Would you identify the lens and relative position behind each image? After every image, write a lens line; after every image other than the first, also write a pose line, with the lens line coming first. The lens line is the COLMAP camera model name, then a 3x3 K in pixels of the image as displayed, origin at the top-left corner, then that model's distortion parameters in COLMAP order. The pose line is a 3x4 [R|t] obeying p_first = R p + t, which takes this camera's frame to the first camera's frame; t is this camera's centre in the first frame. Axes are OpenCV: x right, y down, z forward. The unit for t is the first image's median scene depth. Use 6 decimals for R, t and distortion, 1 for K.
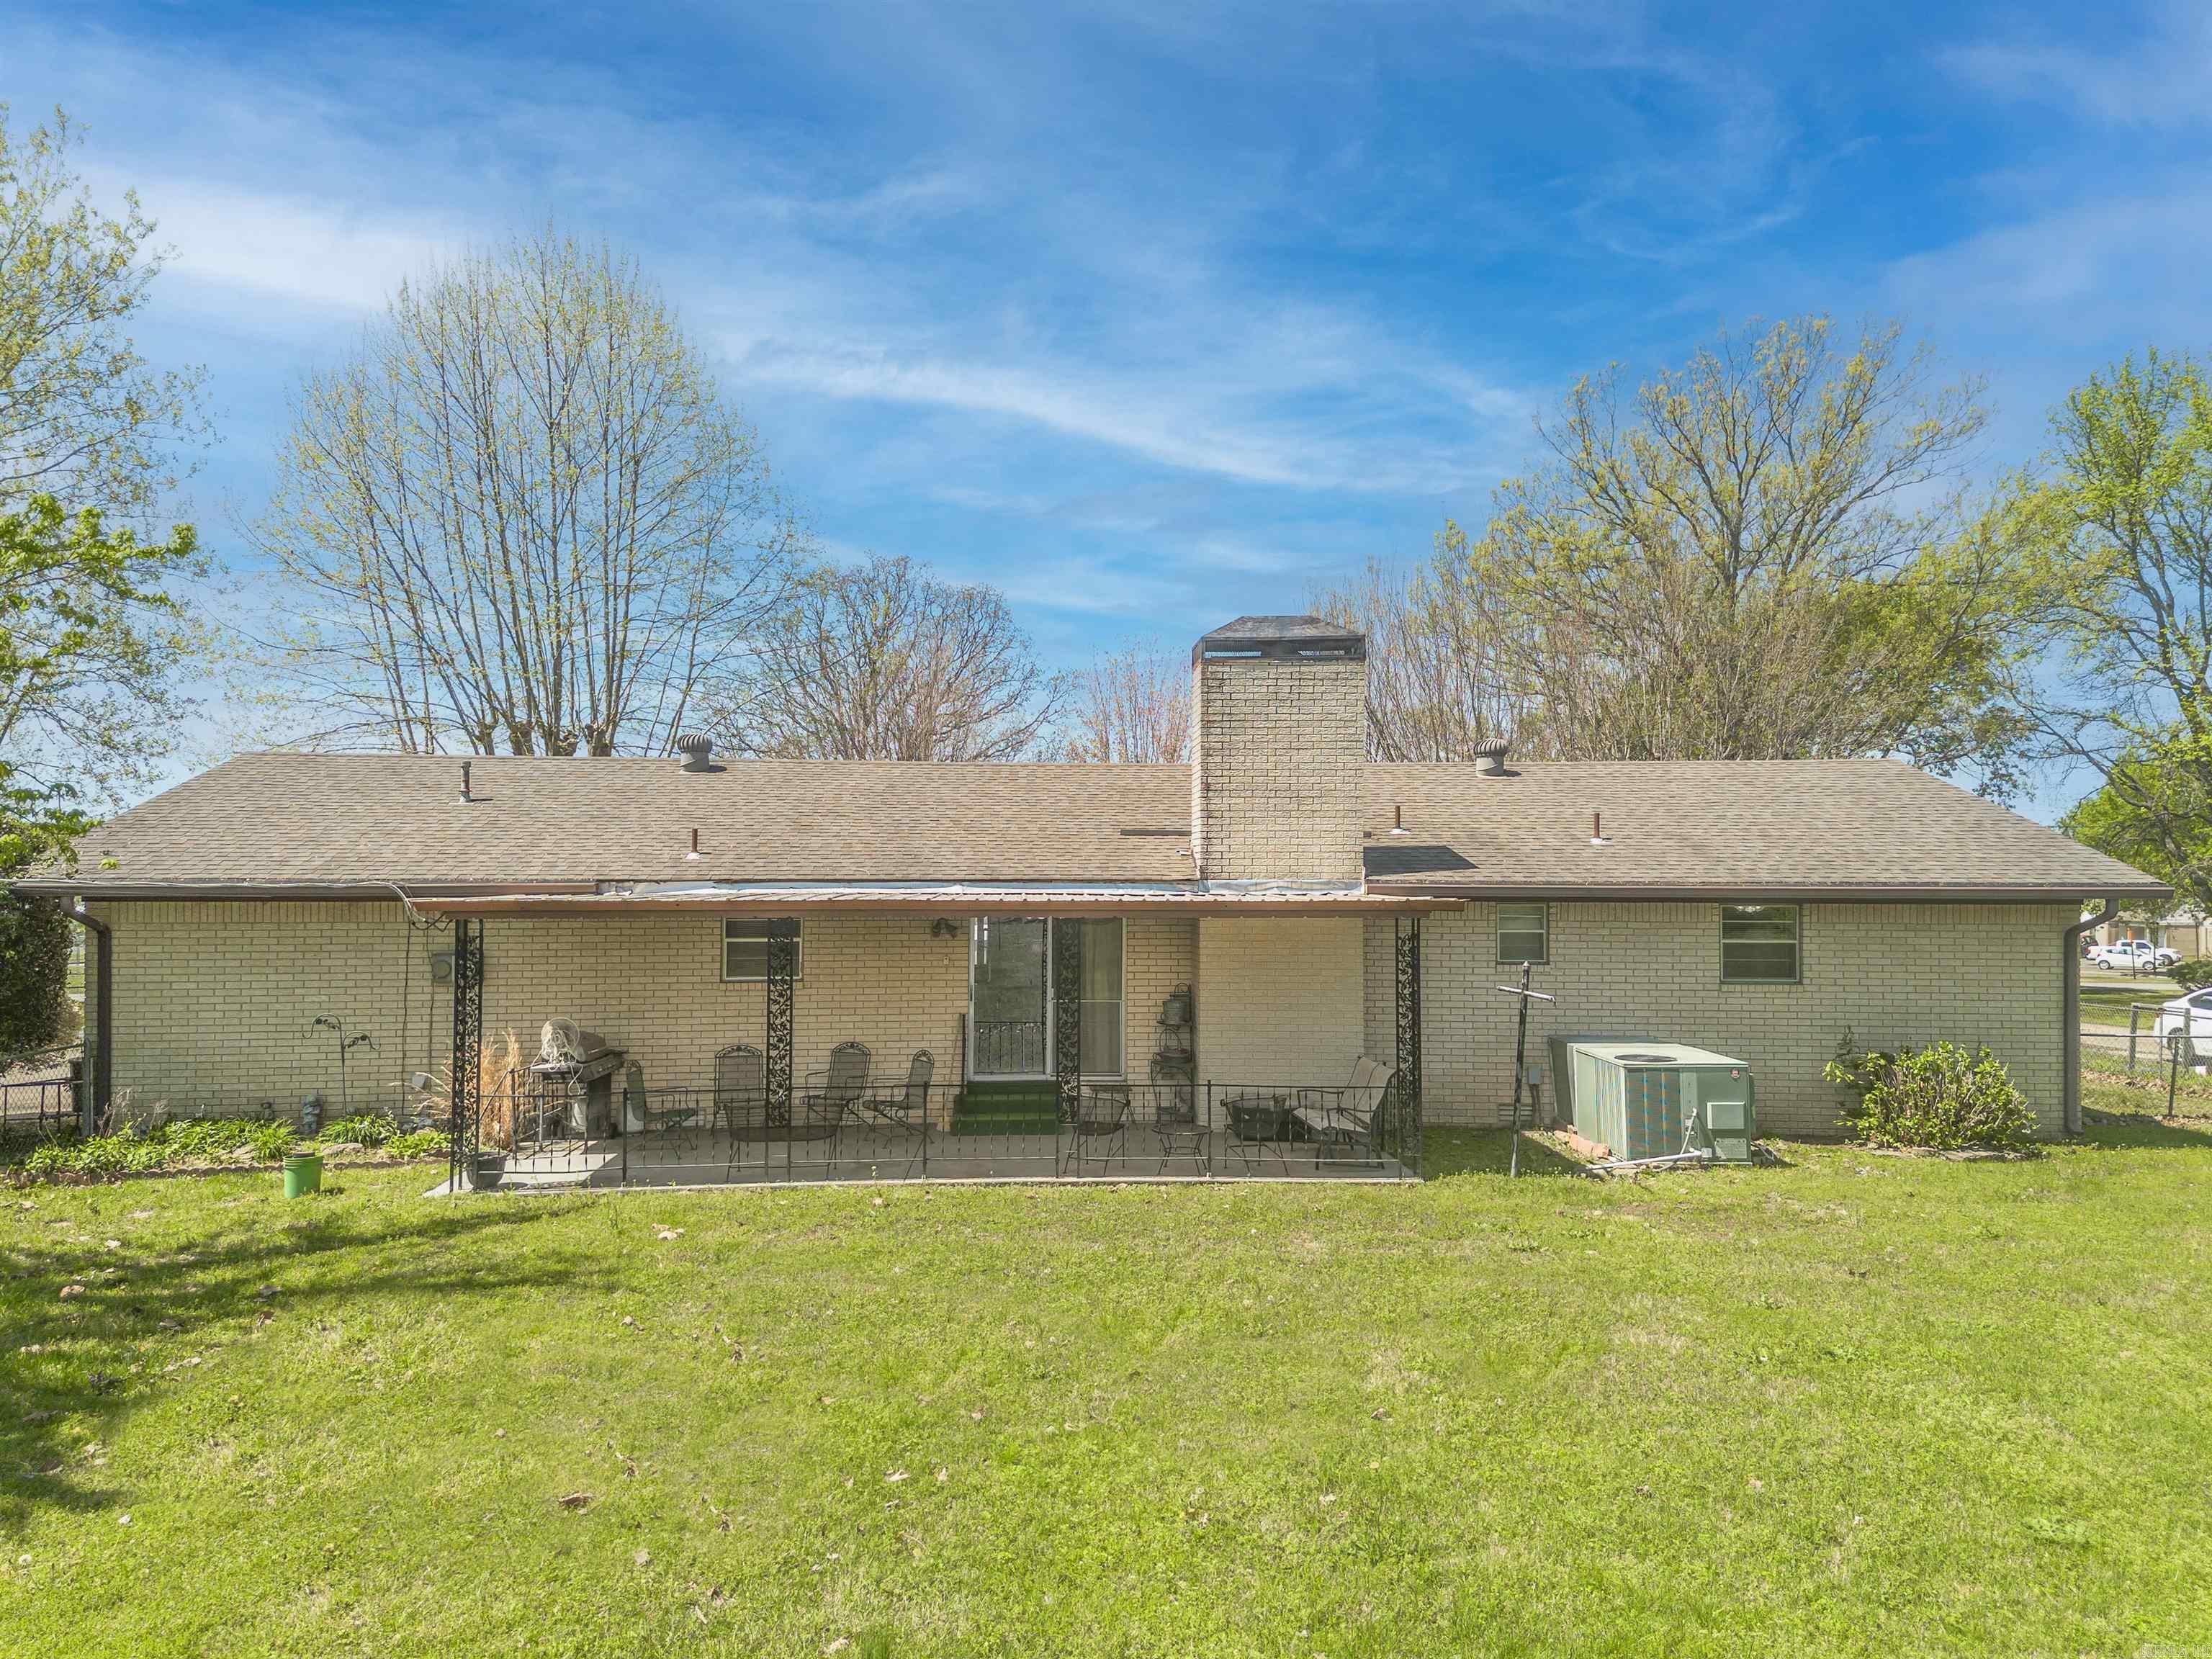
lens RADIAL K [[1604.7, 0, 1099.6], [0, 1604.7, 862.4], [0, 0, 1]] dist [0.209291, -0.085967]
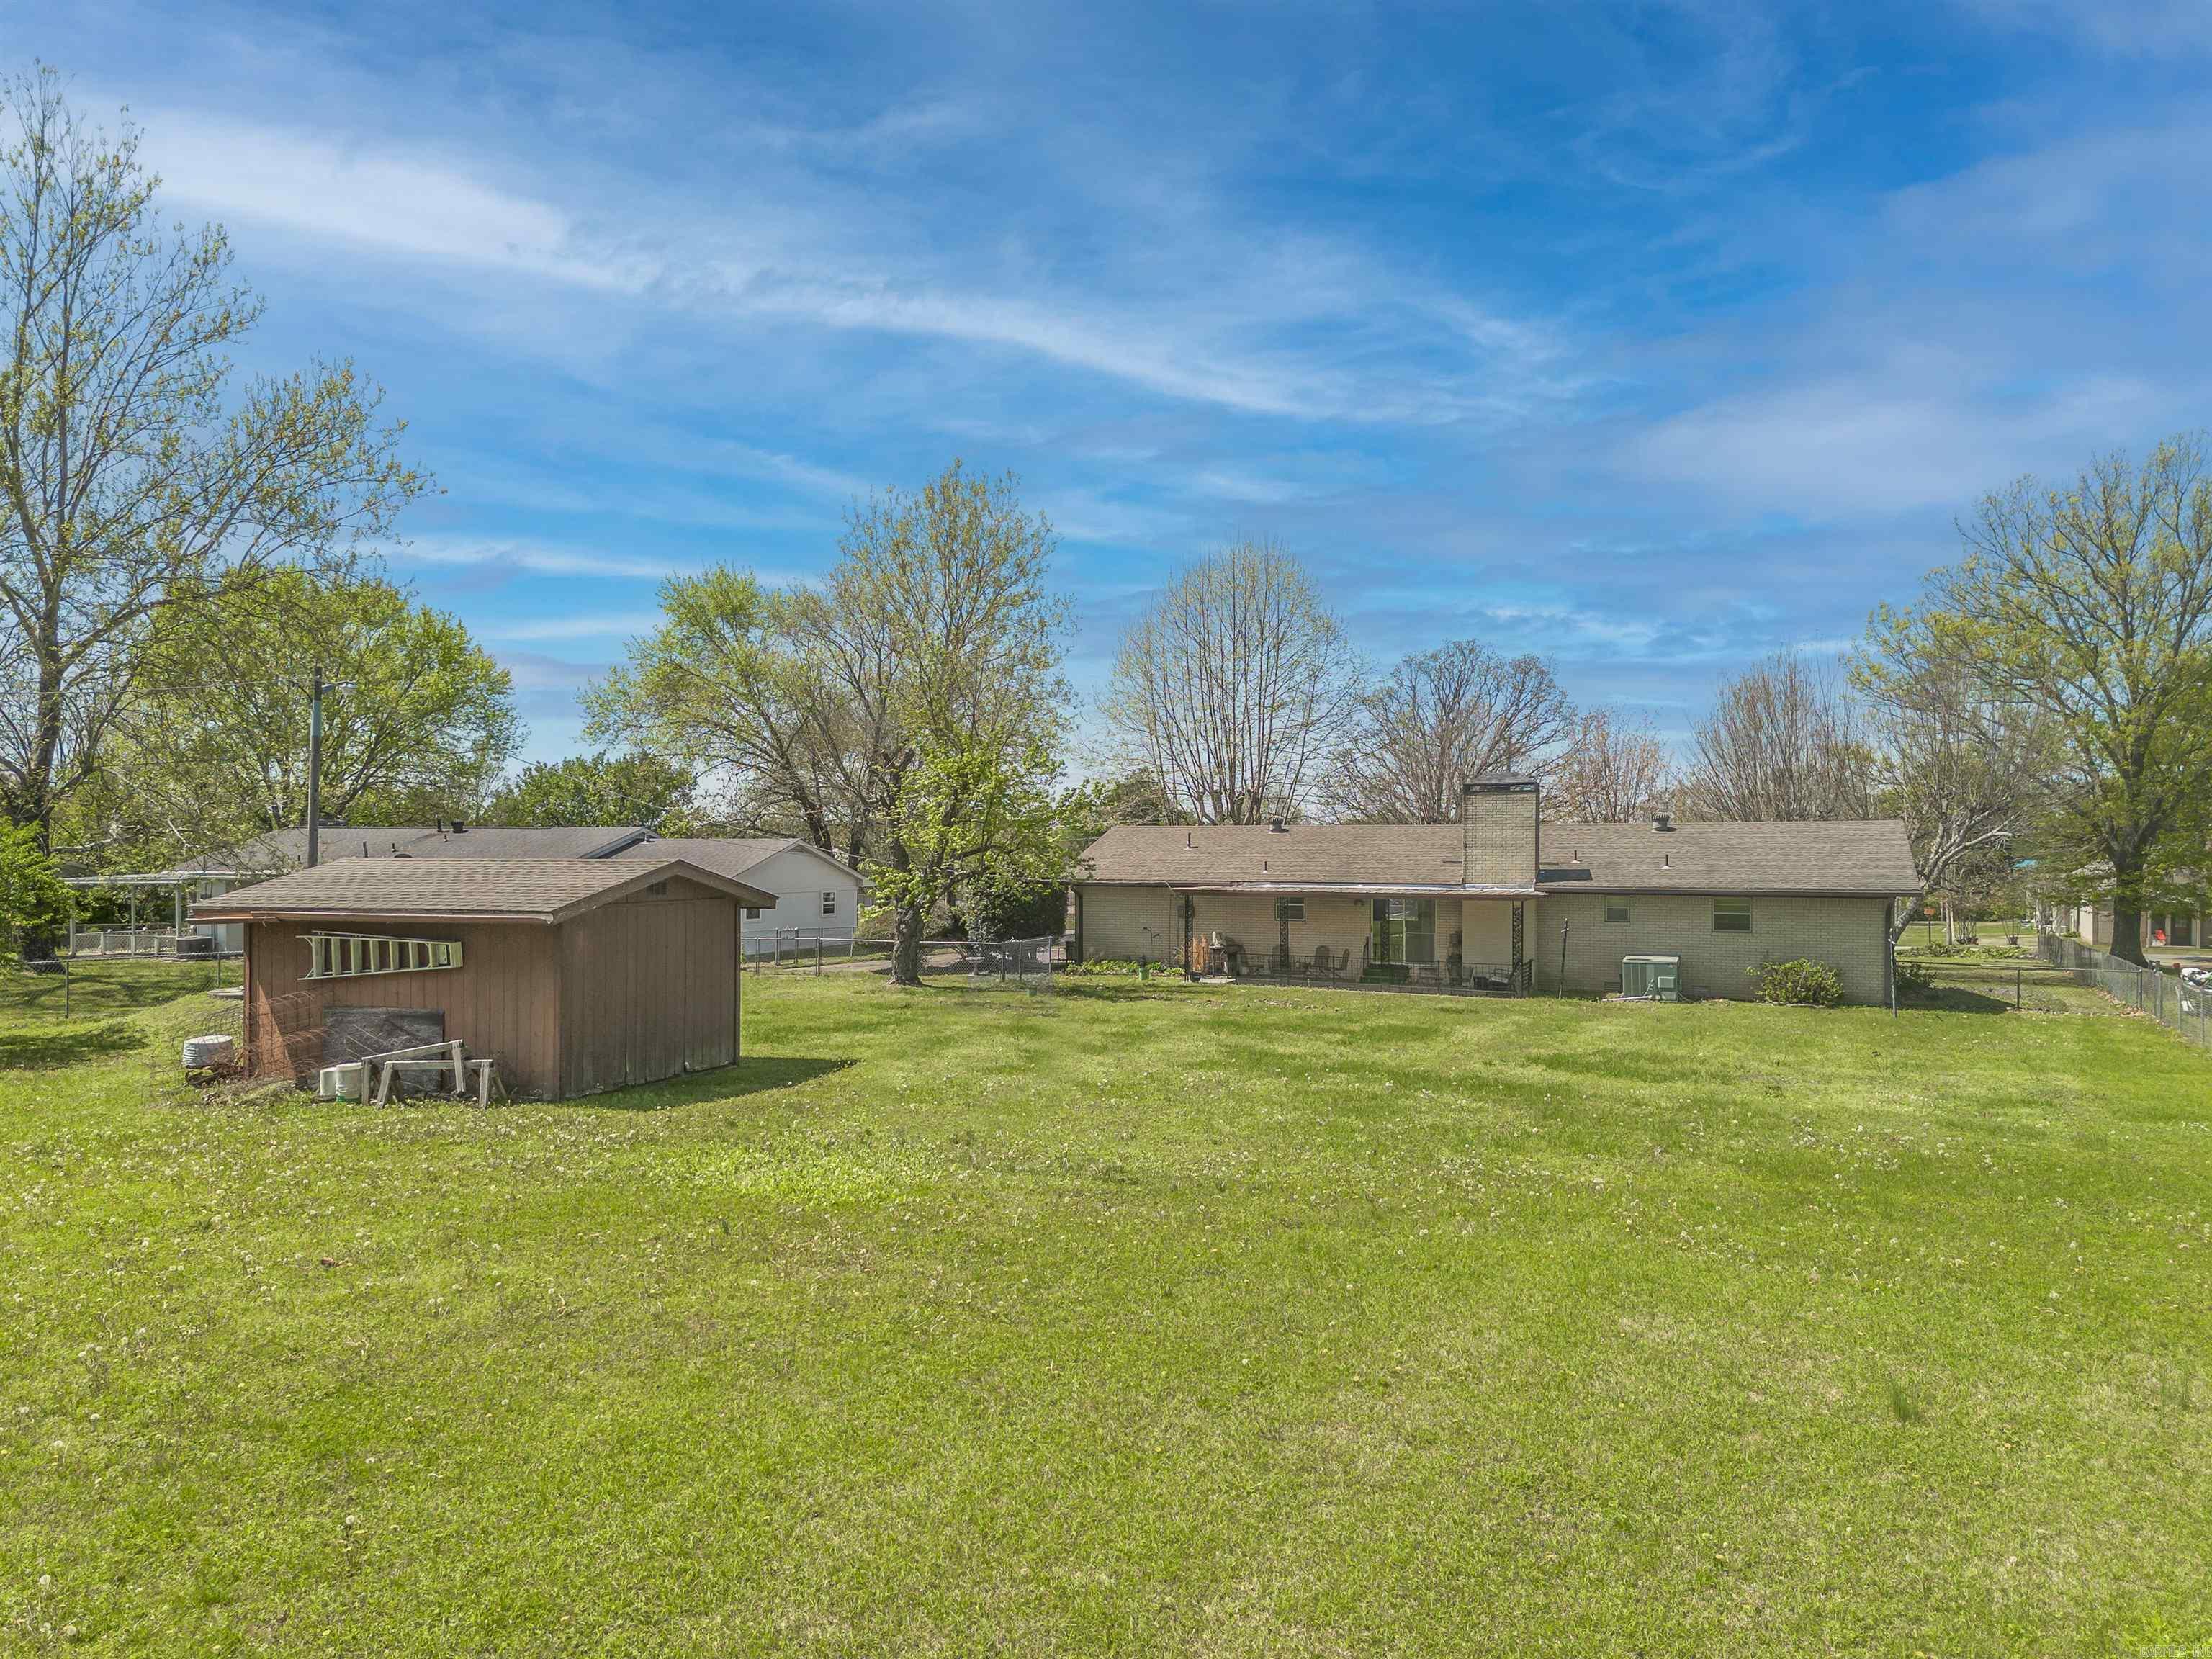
lens RADIAL K [[1514.5, 0, 1104.7], [0, 1514.5, 864.7], [0, 0, 1]] dist [0.310982, -0.334765]
pose [[0.911831, 0.006941, -0.410506, 0.535697], [-0.001372, 0.999903, 0.013860, -0.051105], [0.410563, -0.012075, 0.911752, -1.385561]]
